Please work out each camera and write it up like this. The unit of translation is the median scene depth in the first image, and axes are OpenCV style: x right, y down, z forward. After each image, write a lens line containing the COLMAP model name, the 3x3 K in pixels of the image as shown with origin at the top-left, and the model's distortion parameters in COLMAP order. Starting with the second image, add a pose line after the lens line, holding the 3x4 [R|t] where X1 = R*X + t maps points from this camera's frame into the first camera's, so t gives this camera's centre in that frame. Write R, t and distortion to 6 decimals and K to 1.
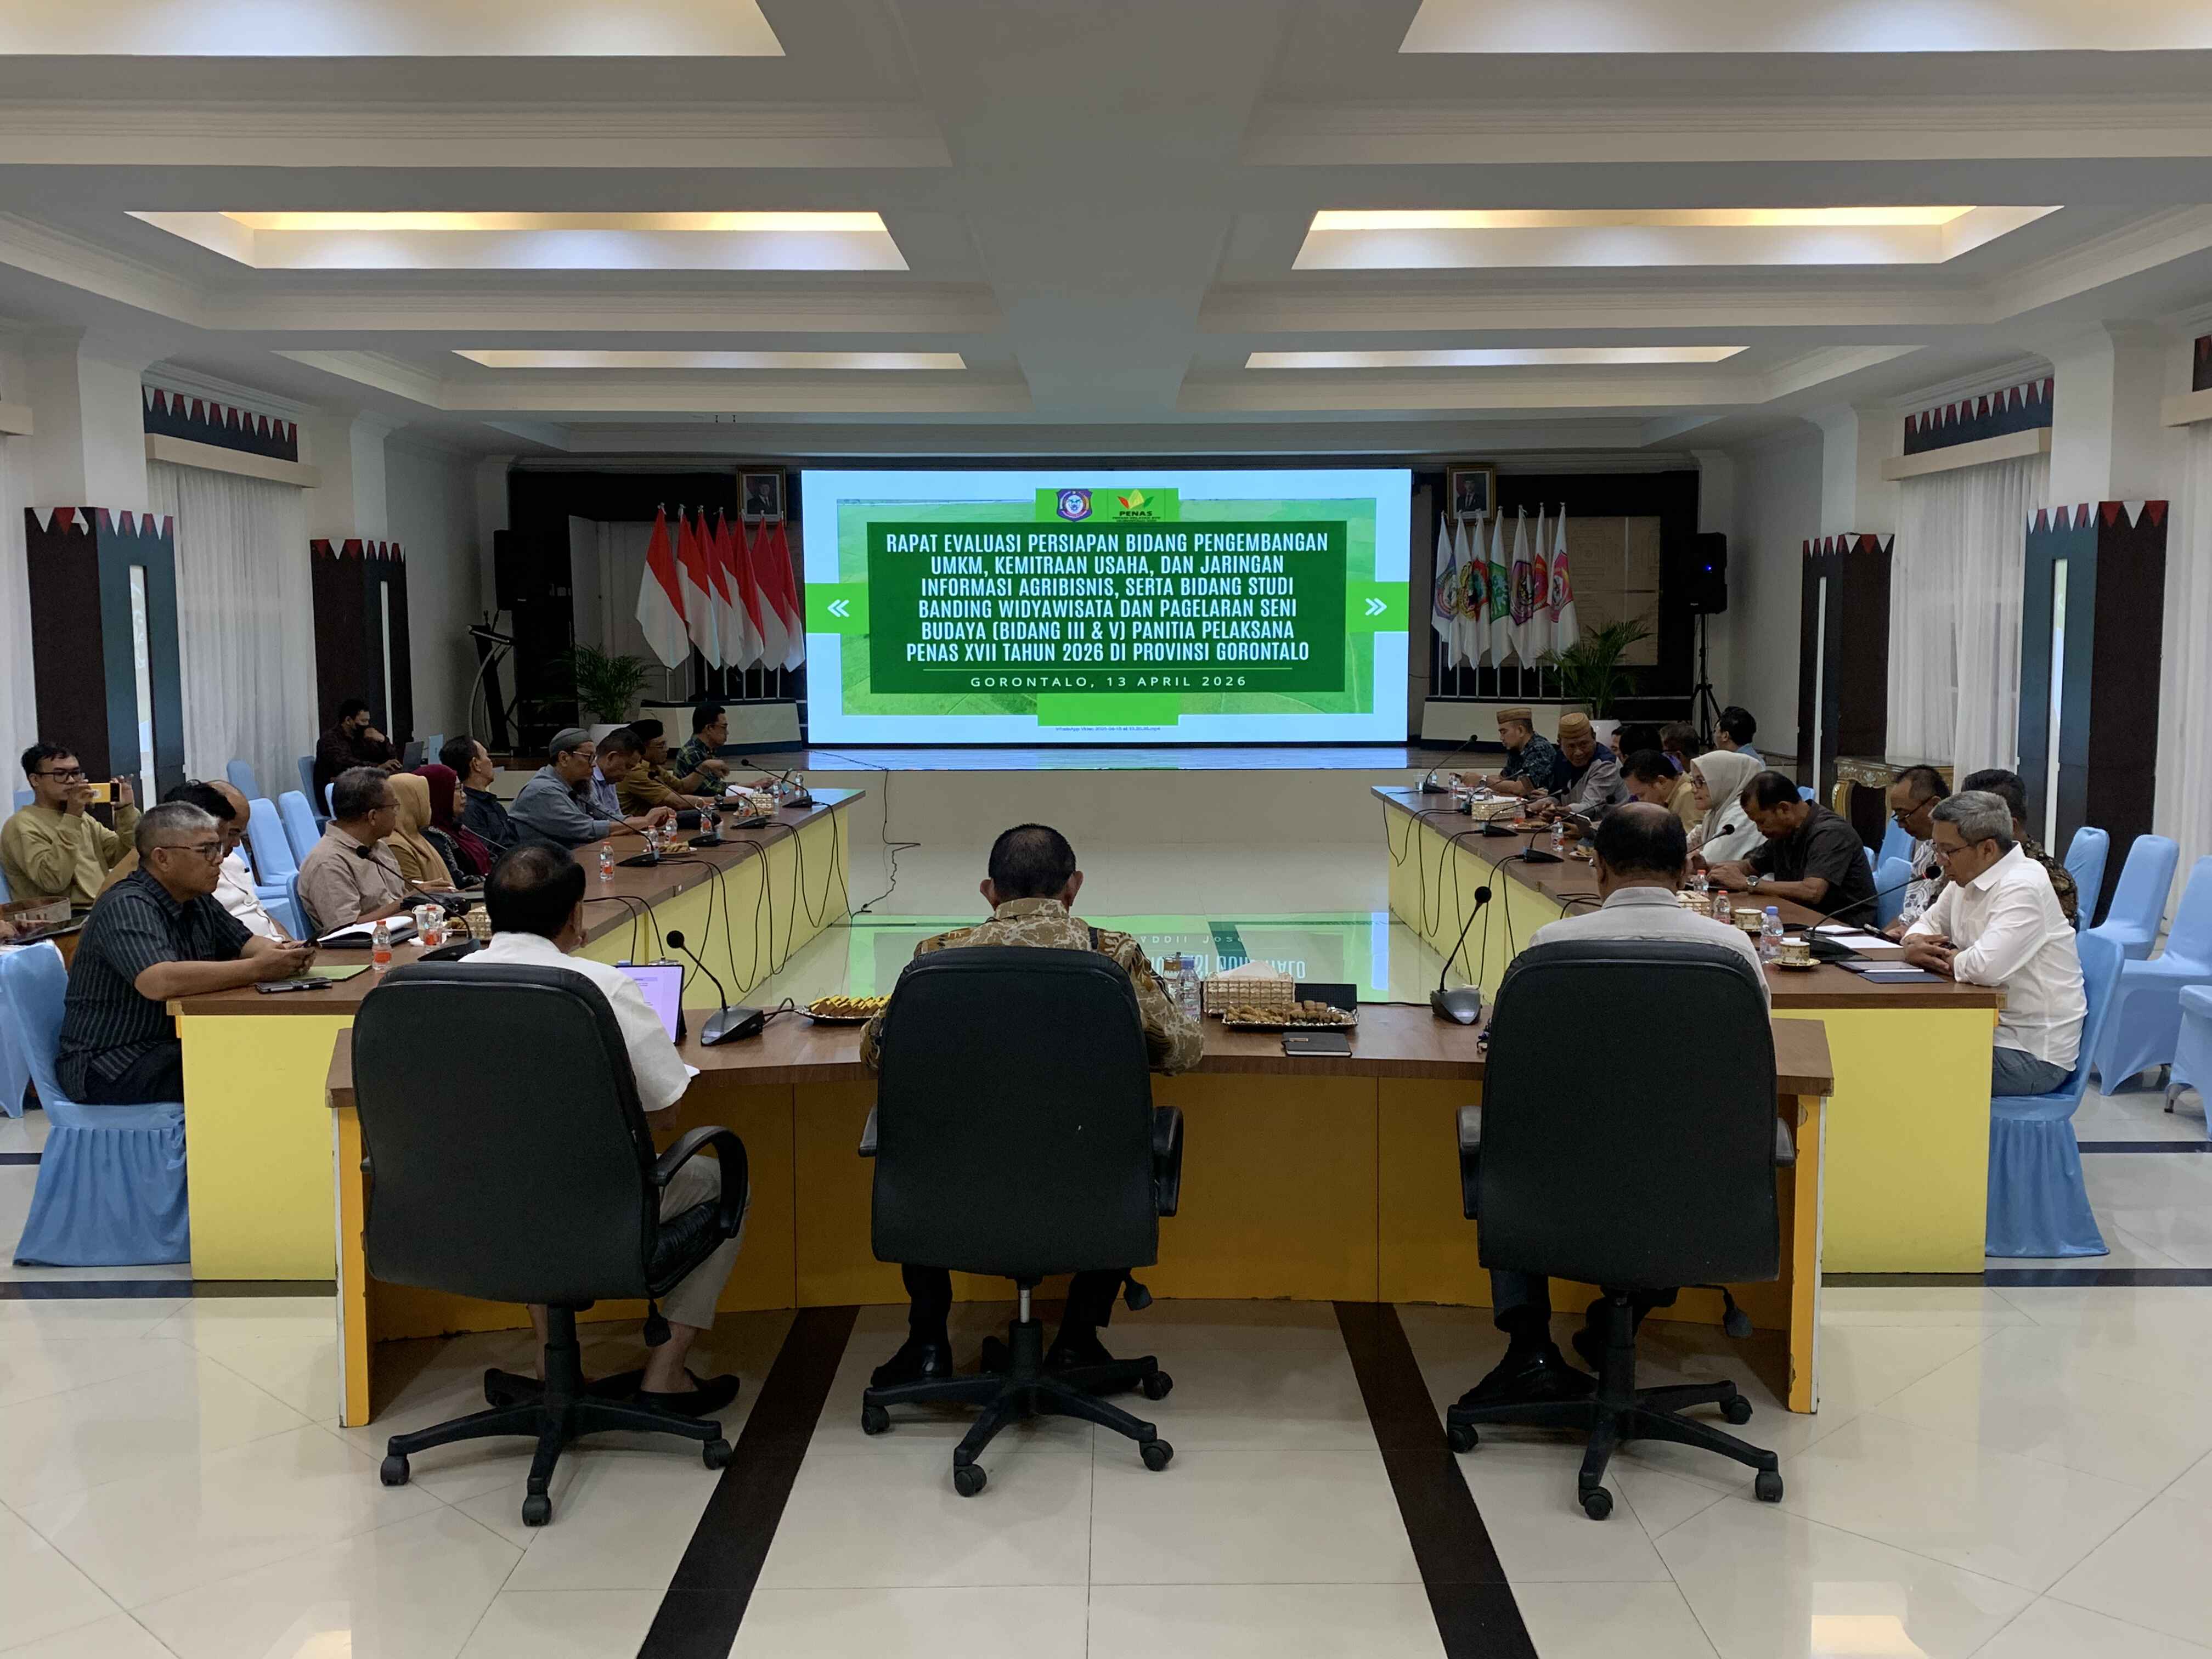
lens RADIAL K [[2059.1, 0, 1106.0], [0, 2059.1, 829.5], [0, 0, 1]] dist [0.177295, -0.218859]
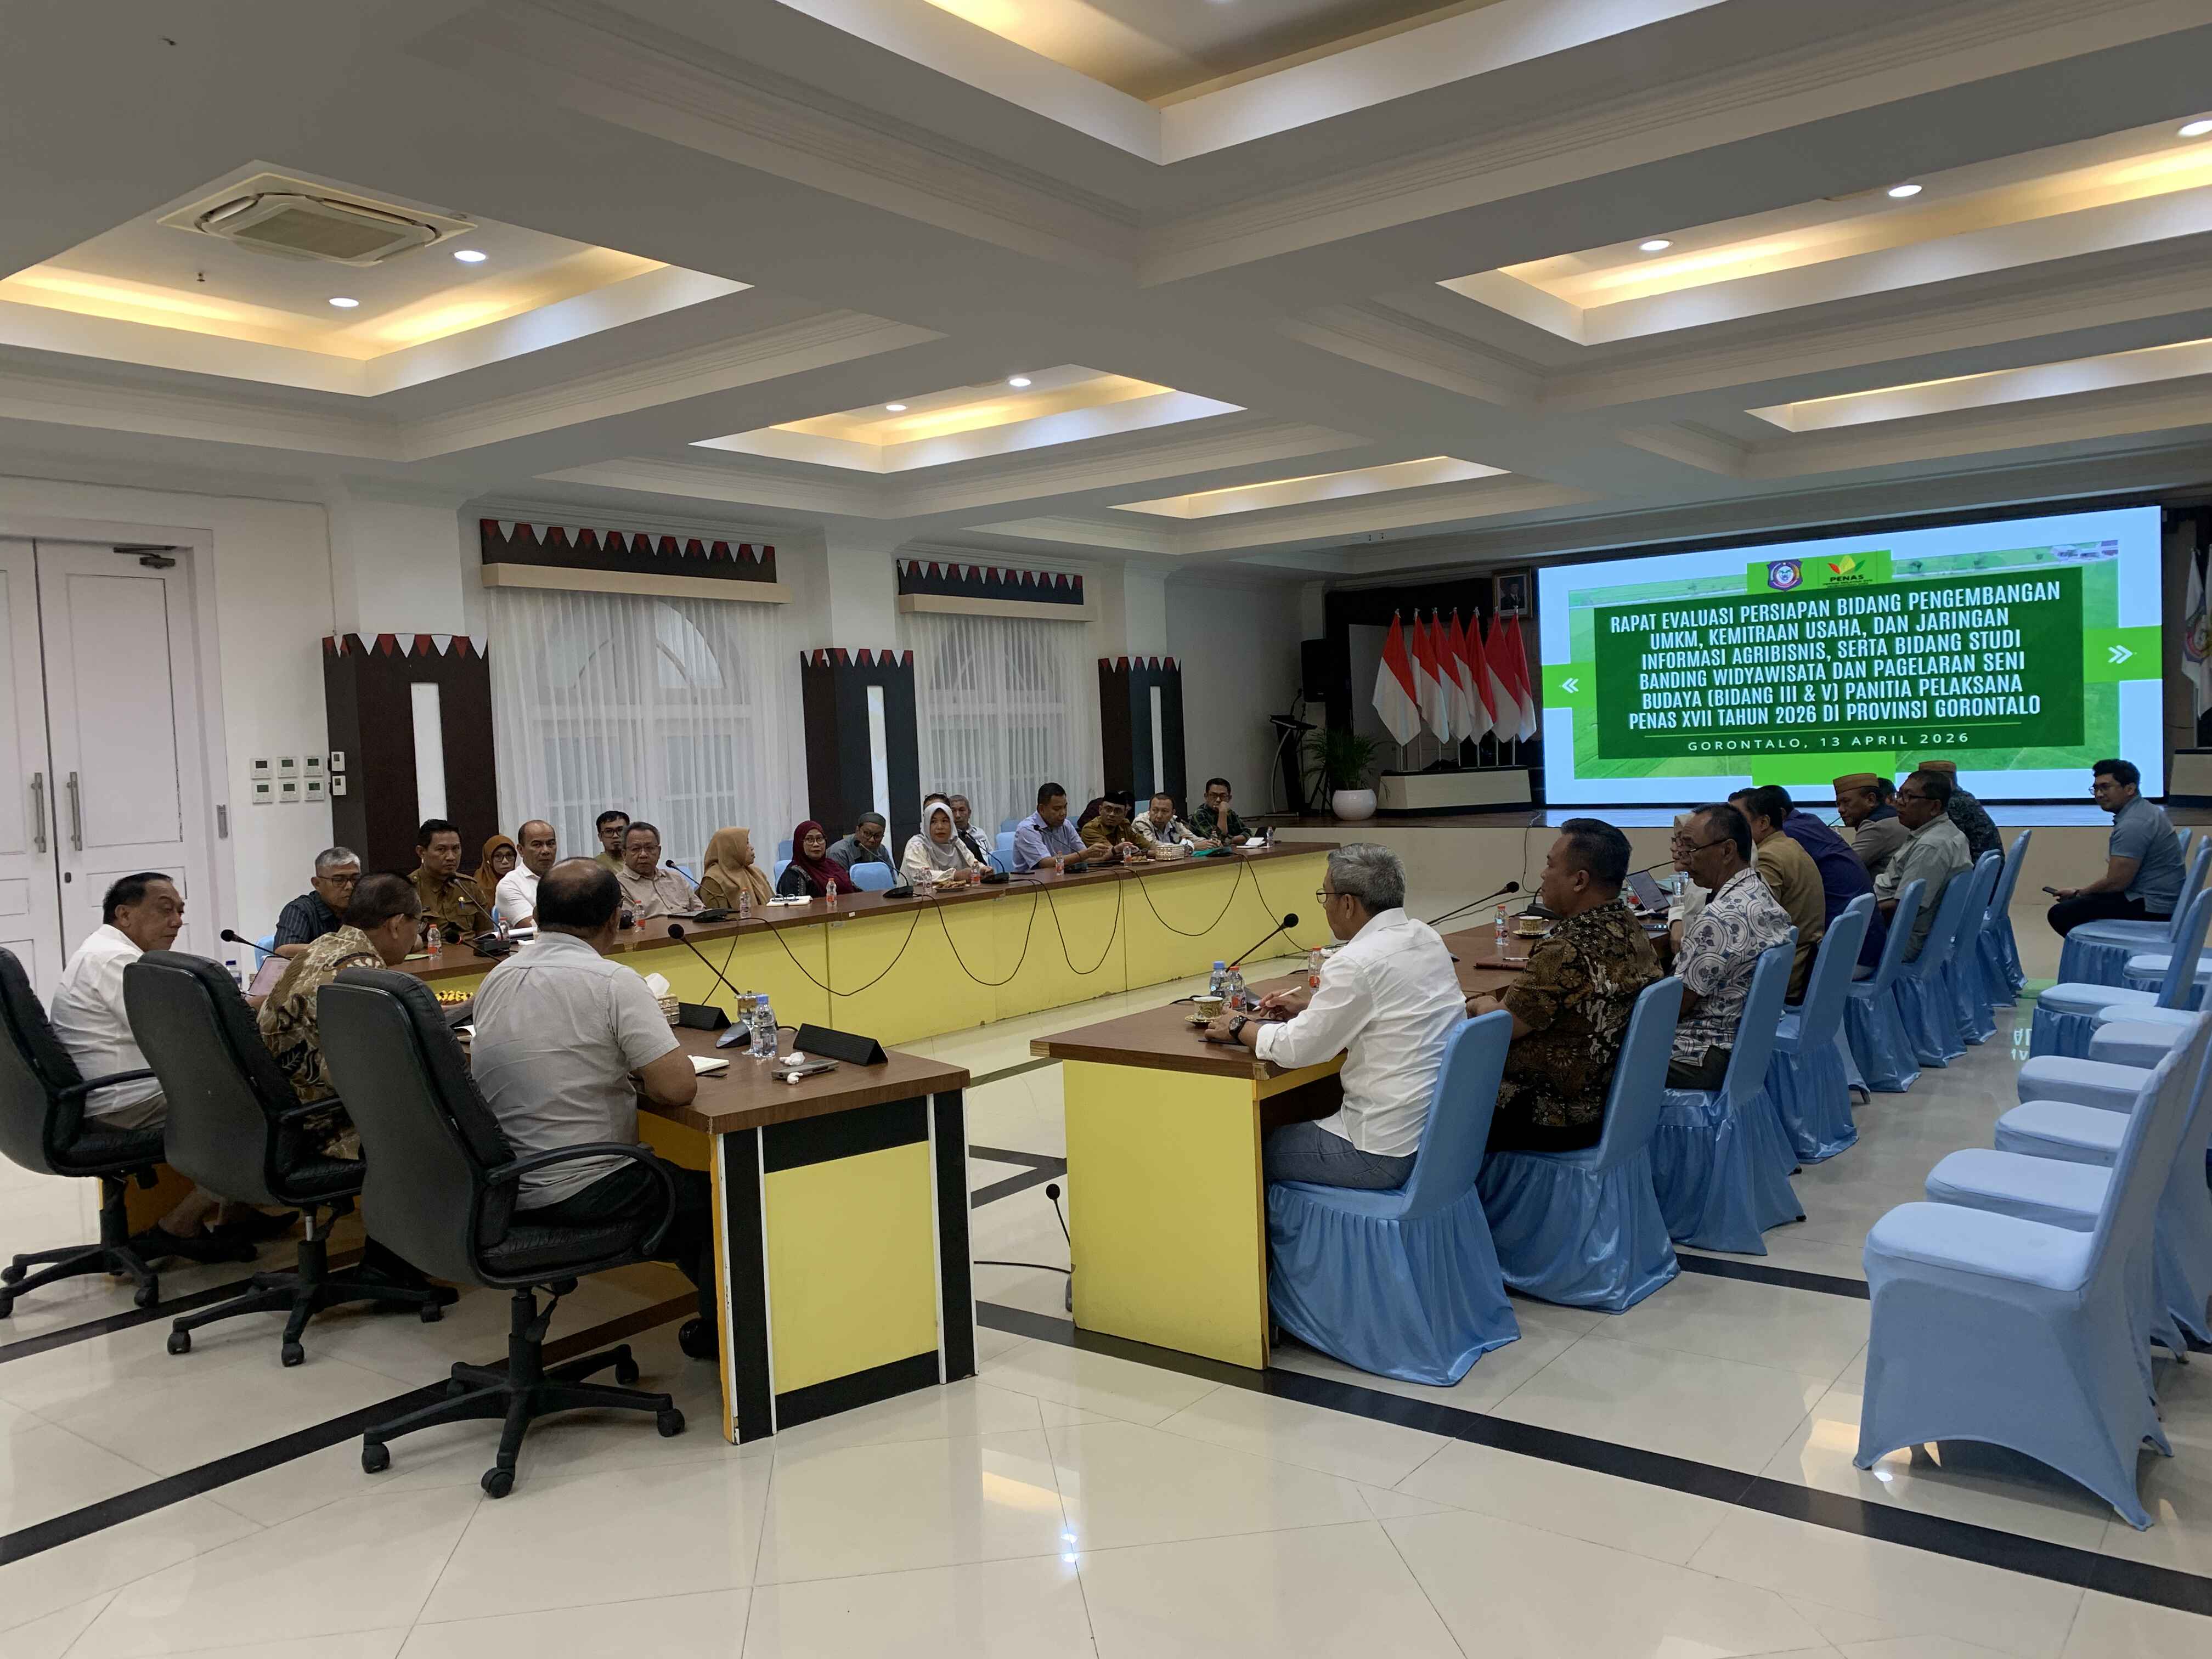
lens RADIAL K [[1670.7, 0, 1106.0], [0, 1670.7, 829.5], [0, 0, 1]] dist [-0.001904, -0.002386]
pose [[0.793726, 0.001459, -0.608274, 0.225988], [-0.019071, 0.999565, -0.022489, -0.002504], [0.607976, 0.029450, 0.793409, 0.122197]]
